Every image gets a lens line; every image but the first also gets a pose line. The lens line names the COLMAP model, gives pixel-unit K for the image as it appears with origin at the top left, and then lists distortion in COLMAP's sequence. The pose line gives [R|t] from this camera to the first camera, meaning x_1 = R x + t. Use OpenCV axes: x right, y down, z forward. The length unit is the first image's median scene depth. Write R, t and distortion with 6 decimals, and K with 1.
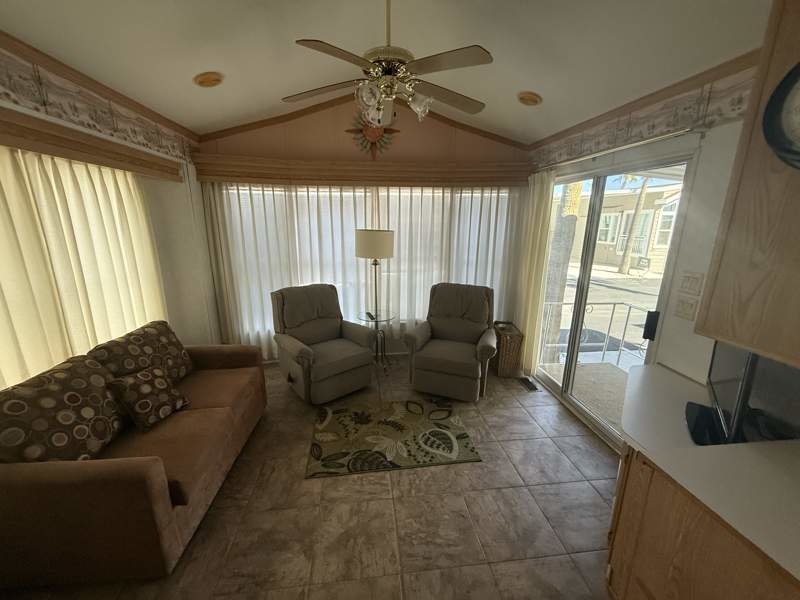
lens RADIAL K [[319.9, 0, 397.8], [0, 319.9, 299.5], [0, 0, 1]] dist [-0.001511, 0.000426]
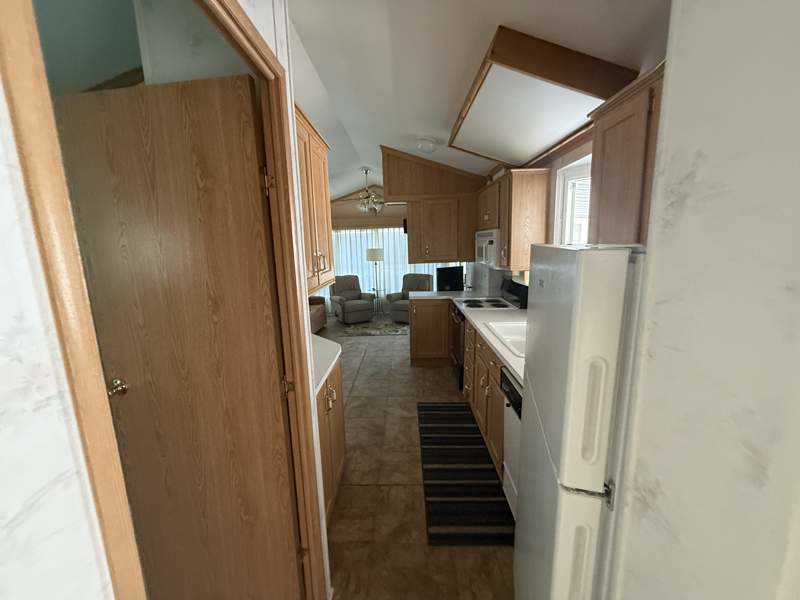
lens RADIAL K [[323.6, 0, 388.5], [0, 323.6, 300.7], [0, 0, 1]] dist [0.001381, 0.000258]
pose [[0.986005, -0.004406, -0.166655, 0.432959], [-0.006617, 0.997829, -0.065527, 0.315368], [0.166582, 0.065713, 0.983835, -1.260590]]
